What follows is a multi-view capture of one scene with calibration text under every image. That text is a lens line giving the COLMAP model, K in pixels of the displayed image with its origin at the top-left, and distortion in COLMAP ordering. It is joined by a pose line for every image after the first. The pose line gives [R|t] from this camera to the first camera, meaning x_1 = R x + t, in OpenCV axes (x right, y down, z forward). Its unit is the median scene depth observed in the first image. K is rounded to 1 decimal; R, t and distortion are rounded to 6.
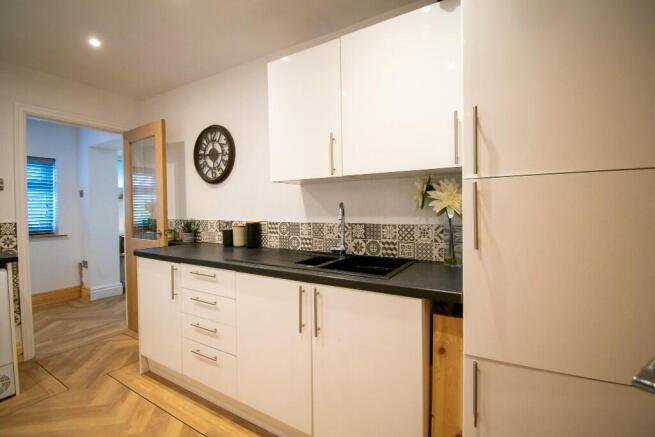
lens RADIAL K [[289.6, 0, 344.1], [0, 289.6, 217.2], [0, 0, 1]] dist [-0.023369, -0.002776]
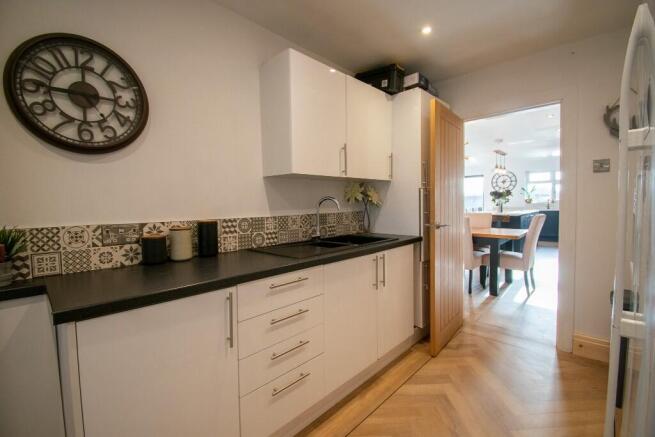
lens RADIAL K [[289.6, 0, 329.2], [0, 289.6, 215.4], [0, 0, 1]] dist [-0.023369, -0.002776]
pose [[0.239944, -0.040684, 0.969934, -0.970990], [0.037344, 0.998769, 0.032655, -0.009264], [-0.970068, 0.028385, 0.241168, 0.544818]]
